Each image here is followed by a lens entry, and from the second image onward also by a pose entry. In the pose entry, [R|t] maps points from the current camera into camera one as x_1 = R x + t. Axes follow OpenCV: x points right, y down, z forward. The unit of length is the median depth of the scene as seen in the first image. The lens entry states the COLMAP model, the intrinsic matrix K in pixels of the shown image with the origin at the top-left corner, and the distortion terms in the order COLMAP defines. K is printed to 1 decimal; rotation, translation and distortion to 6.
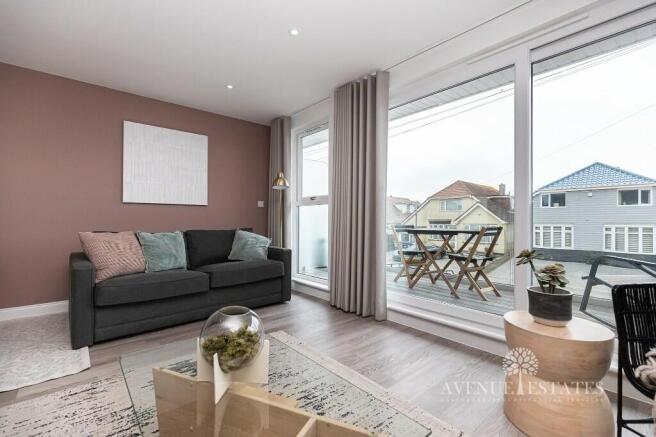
lens RADIAL K [[296.4, 0, 324.4], [0, 296.4, 217.5], [0, 0, 1]] dist [0.000888, -0.000897]
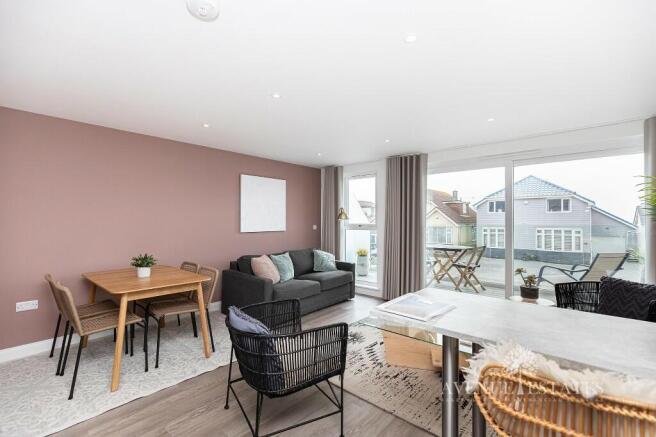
lens RADIAL K [[296.4, 0, 327.3], [0, 296.4, 218.0], [0, 0, 1]] dist [0.000888, -0.000897]
pose [[0.989261, -0.001184, 0.146152, -0.438339], [0.000947, 0.999998, 0.001692, -0.111617], [-0.146153, -0.001536, 0.989261, -0.404475]]
